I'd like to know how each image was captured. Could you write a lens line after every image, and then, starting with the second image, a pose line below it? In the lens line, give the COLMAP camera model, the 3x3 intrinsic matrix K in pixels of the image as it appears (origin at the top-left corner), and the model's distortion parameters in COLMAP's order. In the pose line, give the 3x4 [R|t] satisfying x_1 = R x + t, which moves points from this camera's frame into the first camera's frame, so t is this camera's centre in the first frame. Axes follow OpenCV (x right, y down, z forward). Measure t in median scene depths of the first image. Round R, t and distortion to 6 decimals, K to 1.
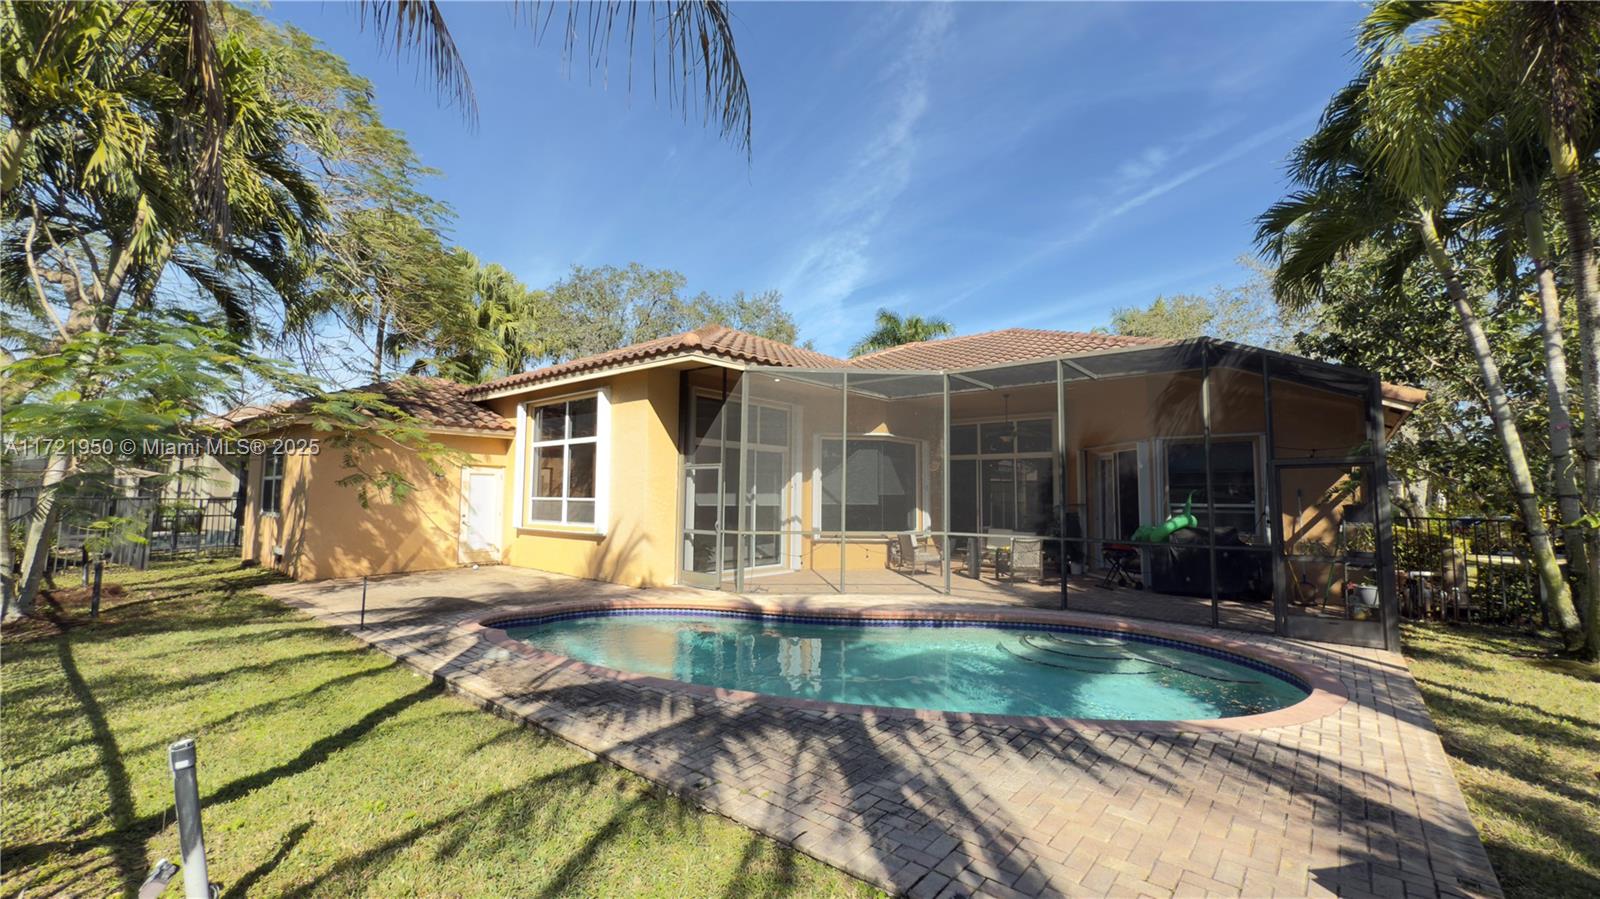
lens RADIAL K [[648.5, 0, 808.4], [0, 648.5, 441.1], [0, 0, 1]] dist [-0.004539, 0.000896]
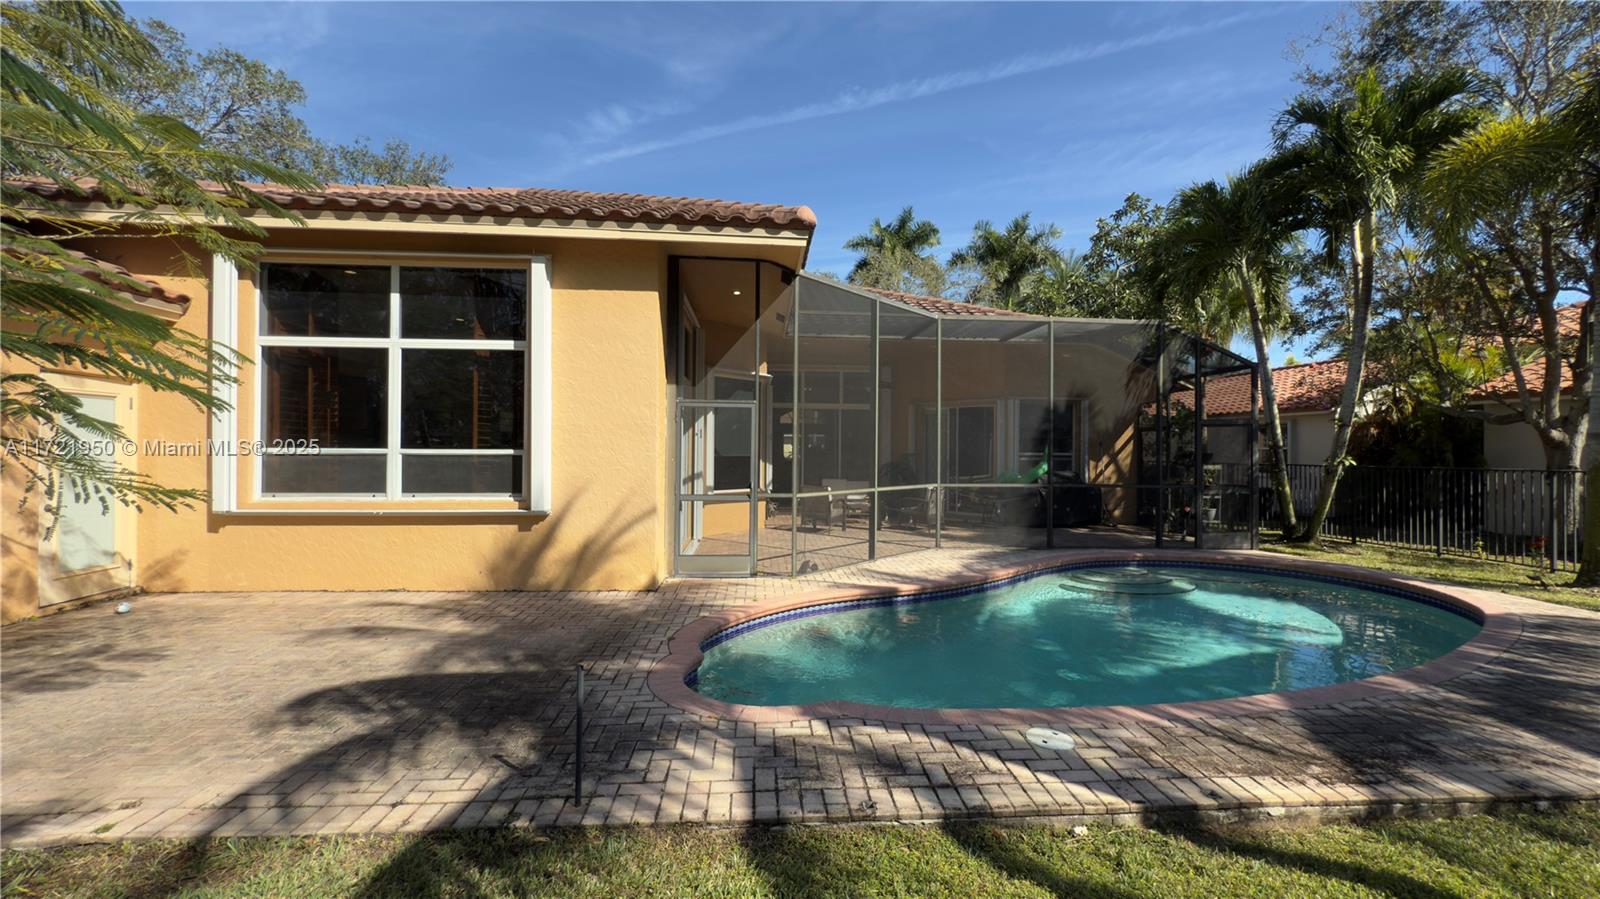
lens RADIAL K [[648.5, 0, 801.6], [0, 648.5, 455.3], [0, 0, 1]] dist [-0.004539, 0.000896]
pose [[0.709873, -0.011204, 0.704240, -0.575244], [-0.064786, 0.994596, 0.081127, 0.030592], [-0.701343, -0.103214, 0.705311, 0.439627]]
